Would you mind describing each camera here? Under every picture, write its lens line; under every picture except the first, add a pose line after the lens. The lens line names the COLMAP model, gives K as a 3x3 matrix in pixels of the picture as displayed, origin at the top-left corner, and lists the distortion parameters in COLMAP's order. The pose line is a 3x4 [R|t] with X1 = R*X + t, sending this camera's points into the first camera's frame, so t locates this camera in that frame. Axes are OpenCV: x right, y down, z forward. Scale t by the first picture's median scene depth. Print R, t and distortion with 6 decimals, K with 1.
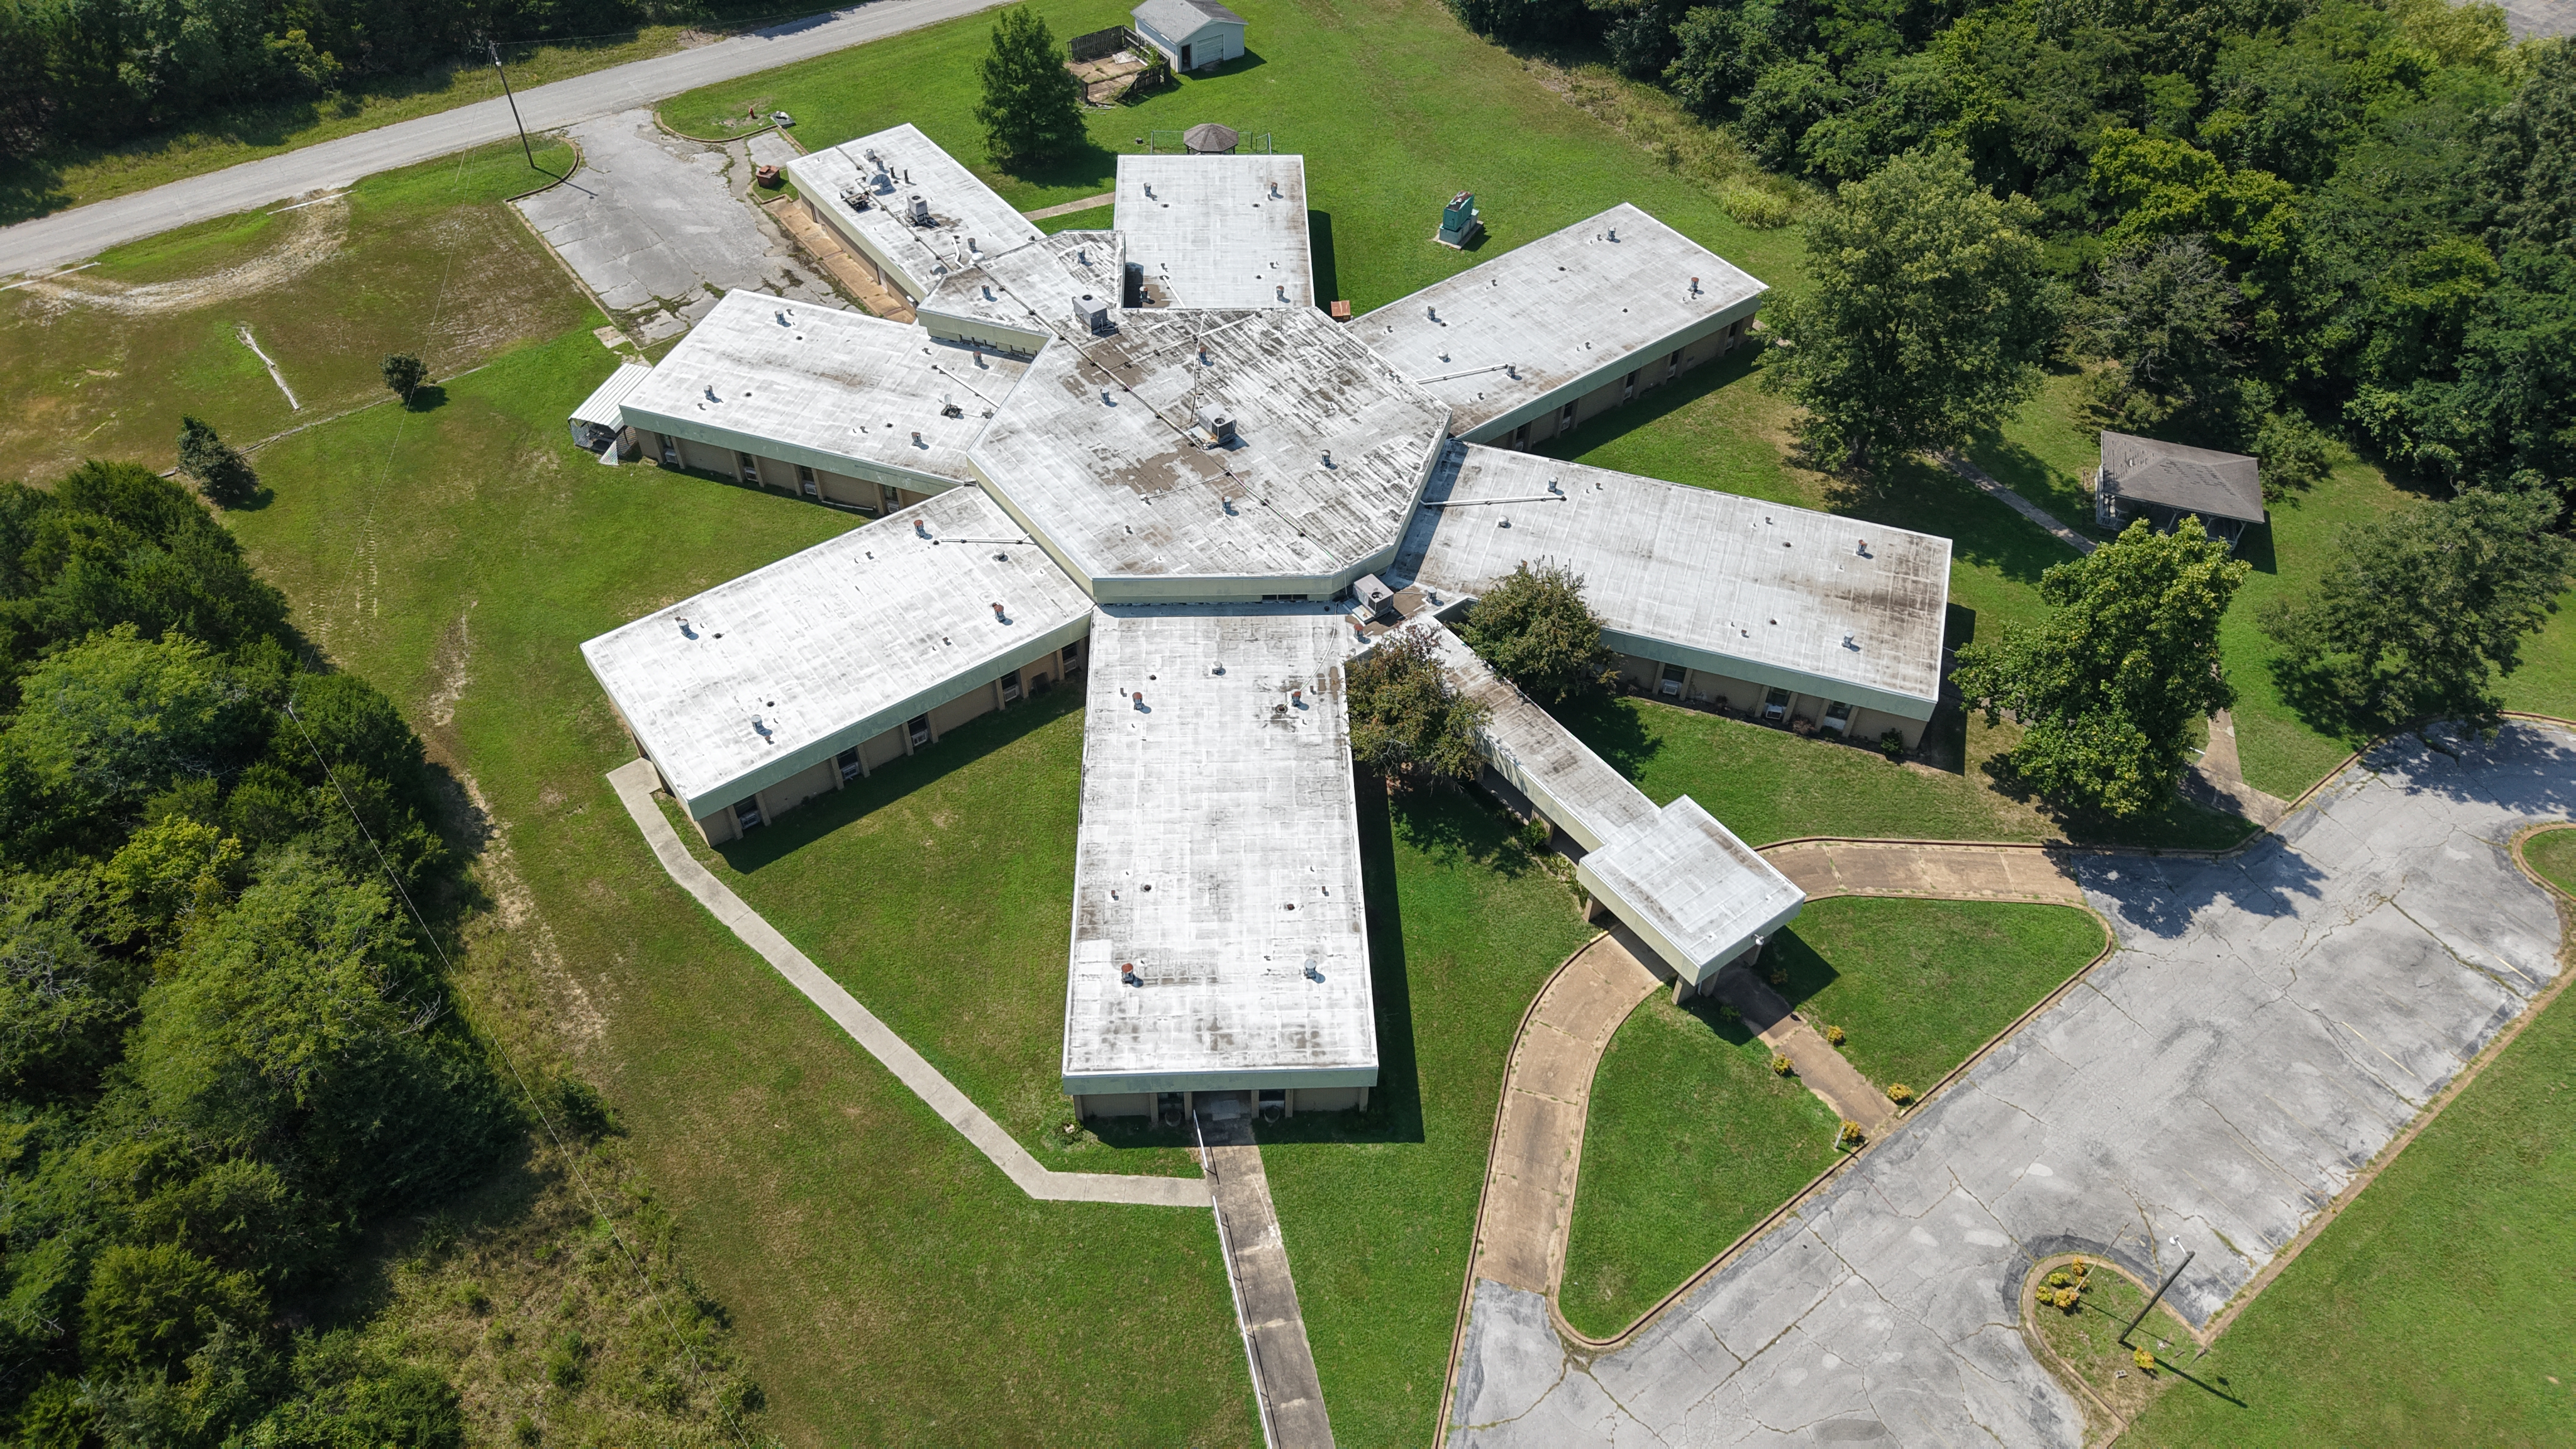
lens RADIAL K [[1722.6, 0, 1288.0], [0, 1722.6, 724.5], [0, 0, 1]] dist [0.023588, -0.003065]
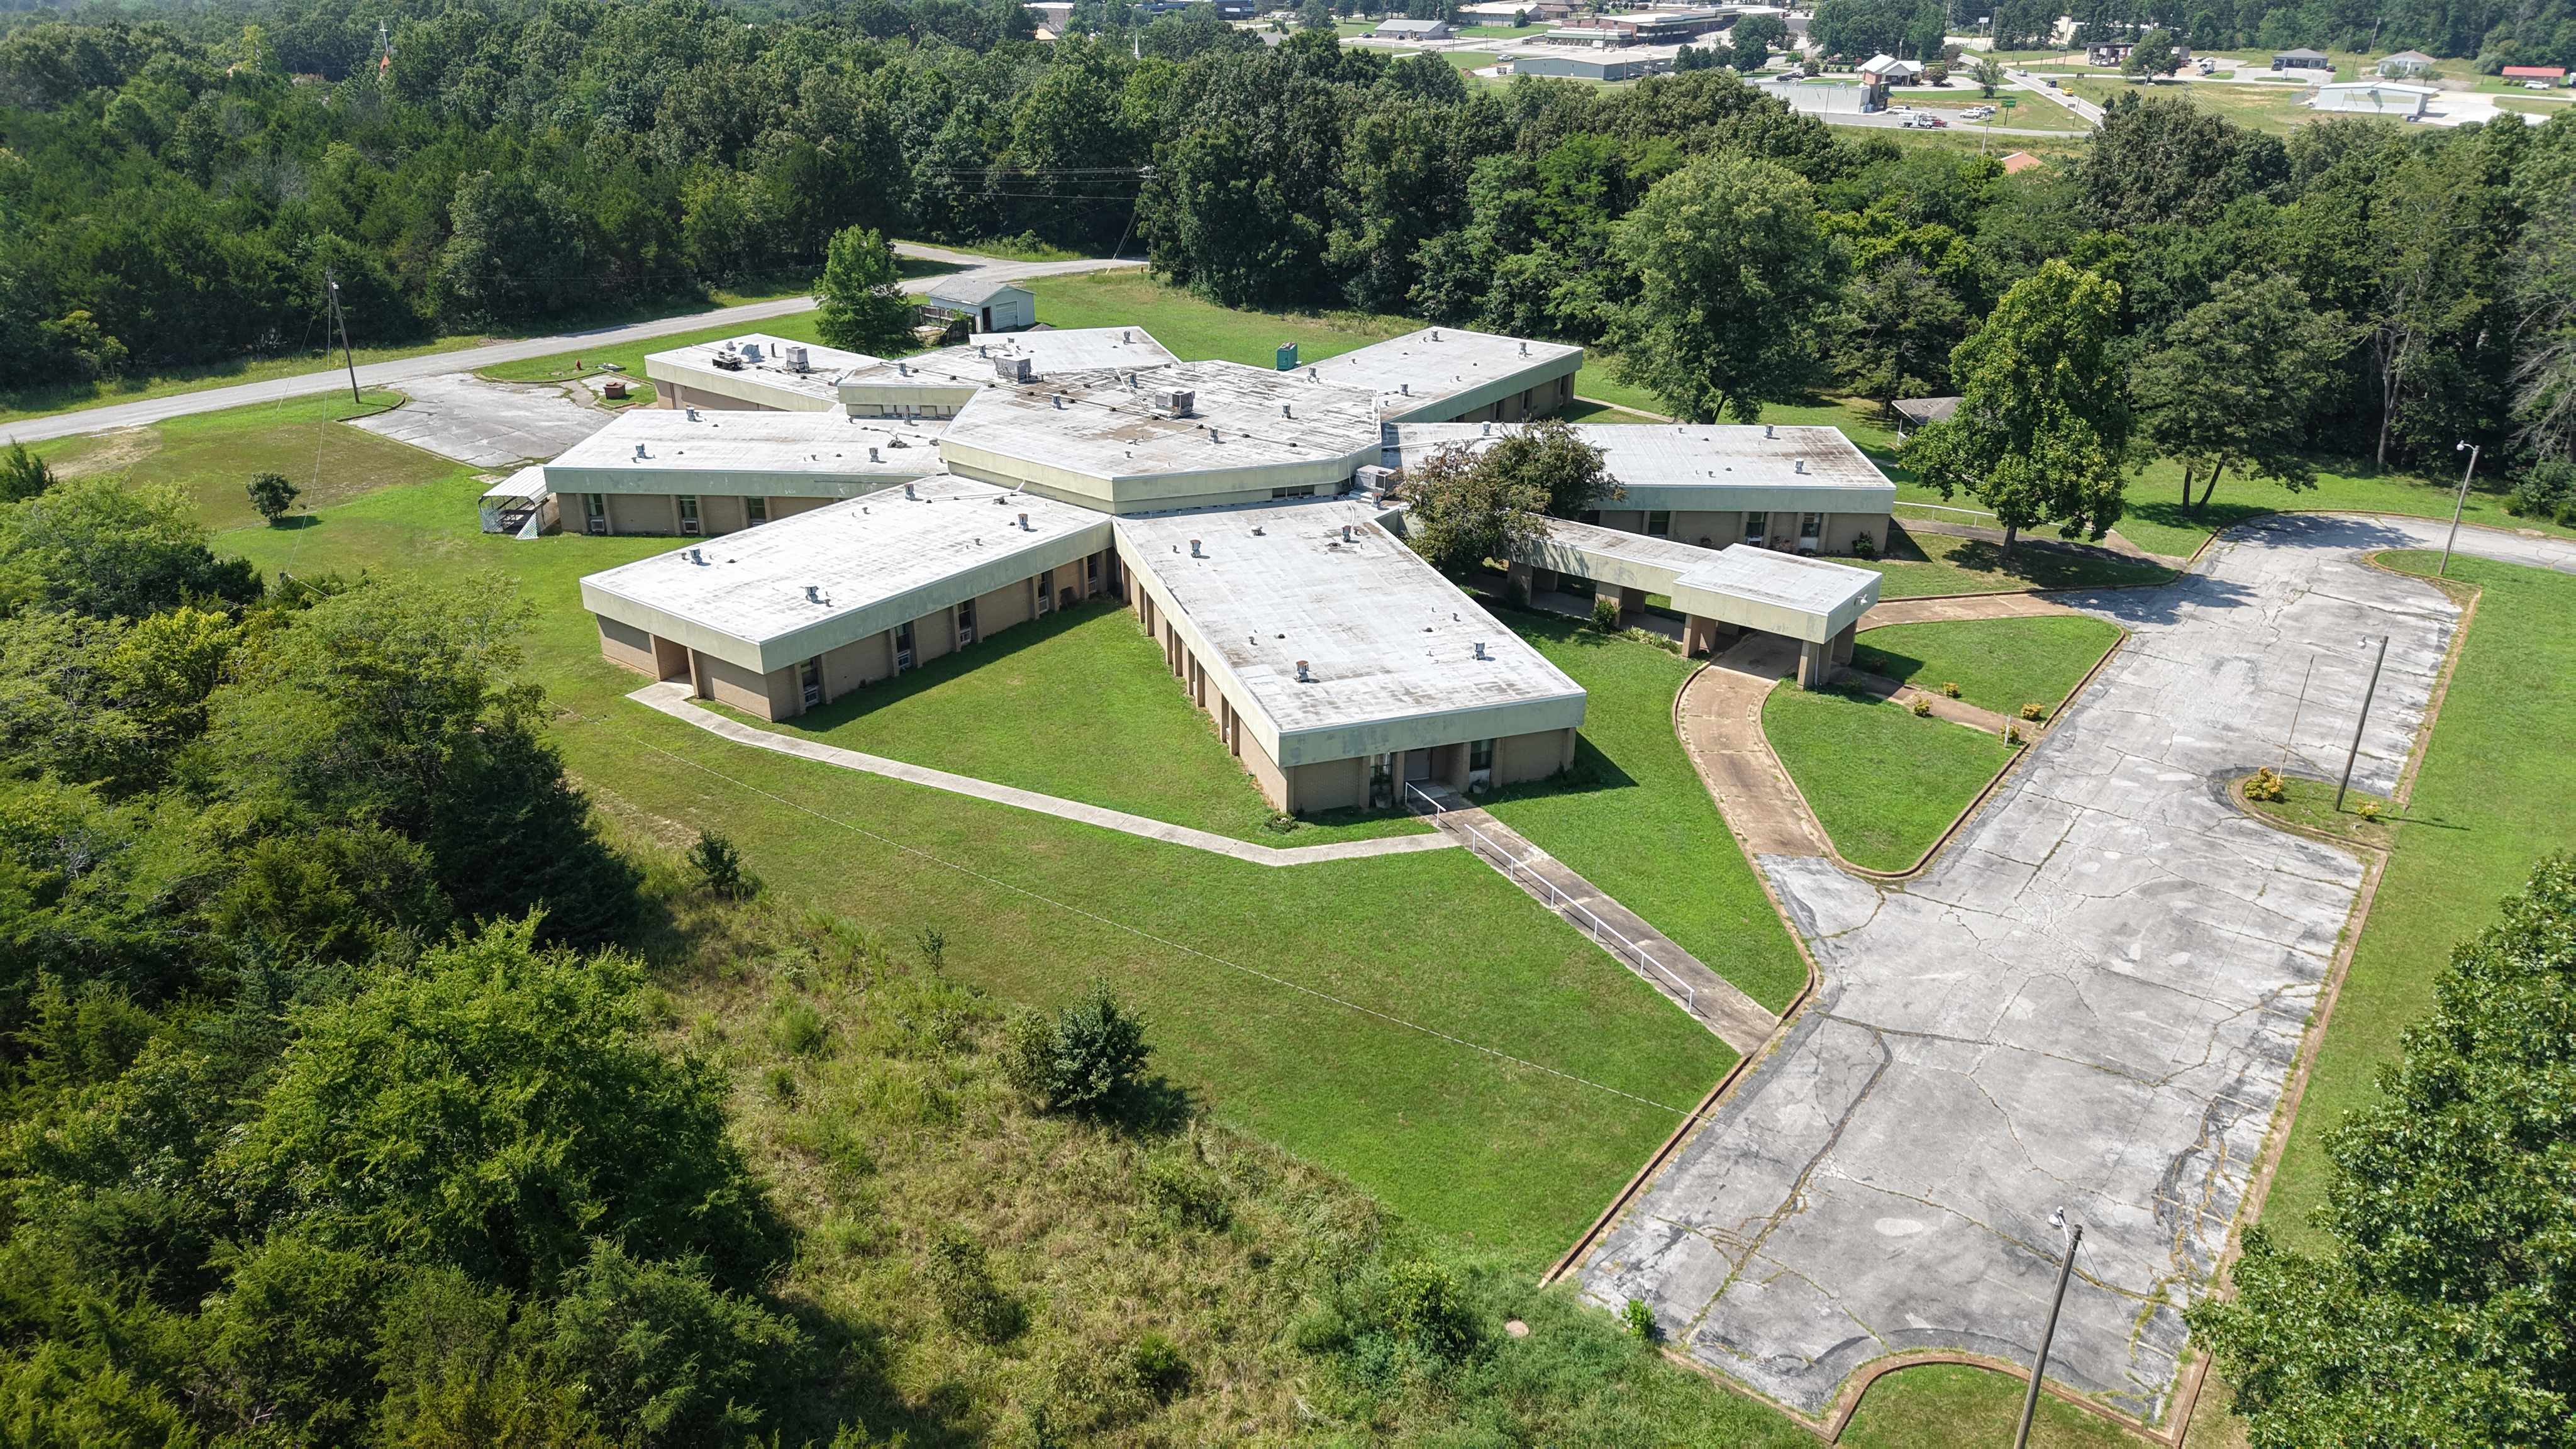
lens RADIAL K [[1722.6, 0, 1288.0], [0, 1722.6, 724.5], [0, 0, 1]] dist [0.023588, -0.003065]
pose [[0.960351, -0.126821, 0.248279, -0.288088], [0.210119, 0.914558, -0.345590, 0.422237], [-0.183237, 0.384056, 0.904945, 0.131524]]
